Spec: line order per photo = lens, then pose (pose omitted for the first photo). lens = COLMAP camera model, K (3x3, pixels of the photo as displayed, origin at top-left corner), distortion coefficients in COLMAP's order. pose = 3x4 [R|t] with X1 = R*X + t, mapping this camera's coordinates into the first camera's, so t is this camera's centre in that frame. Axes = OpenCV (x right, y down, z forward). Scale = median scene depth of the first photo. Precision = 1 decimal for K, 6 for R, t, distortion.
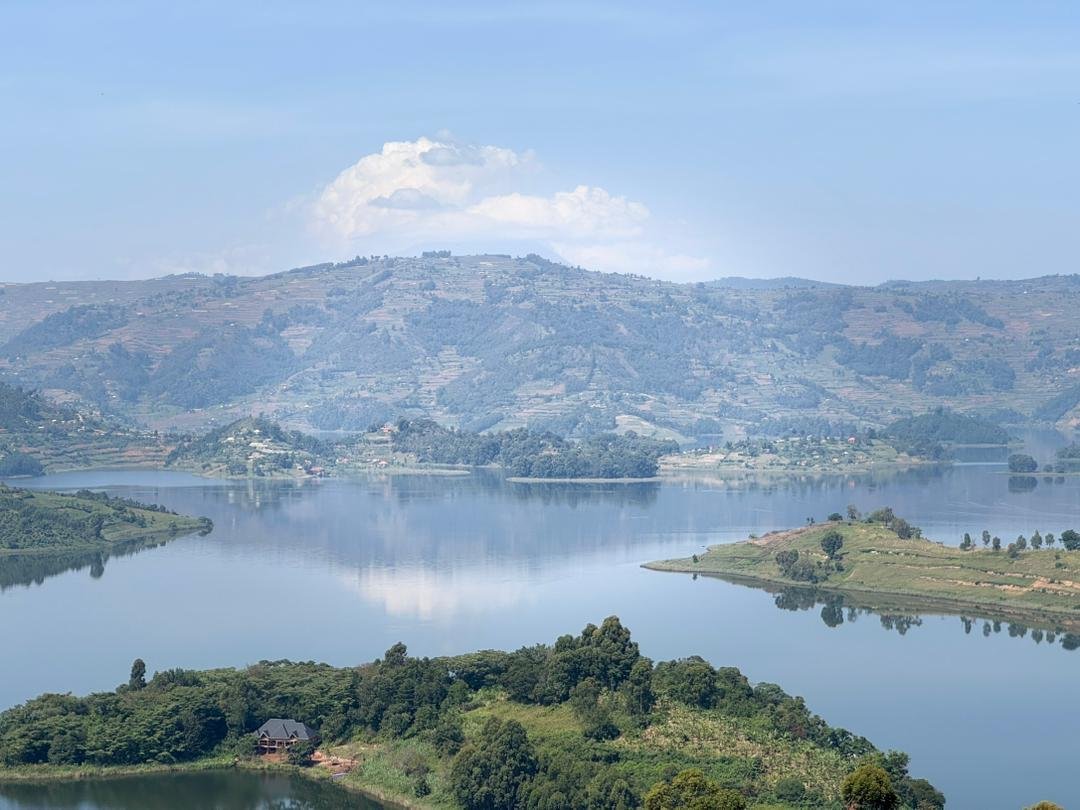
lens RADIAL K [[2463.5, 0, 530.1], [0, 2463.5, 401.7], [0, 0, 1]] dist [0.098704, 0.000000]
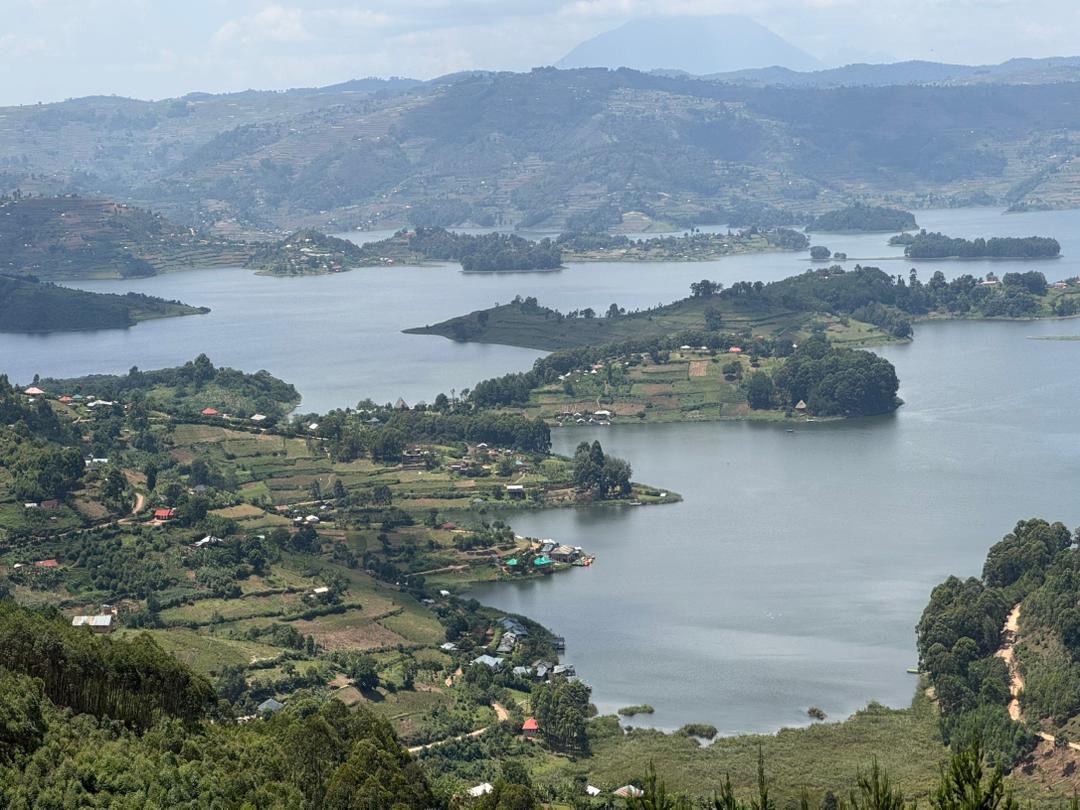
lens RADIAL K [[2463.5, 0, 536.2], [0, 2463.5, 412.0], [0, 0, 1]] dist [0.098704, 0.000000]
pose [[0.994225, -0.016658, -0.106019, 0.102979], [0.027150, 0.994786, 0.098301, -0.015623], [0.103829, -0.100612, 0.989493, -0.245018]]
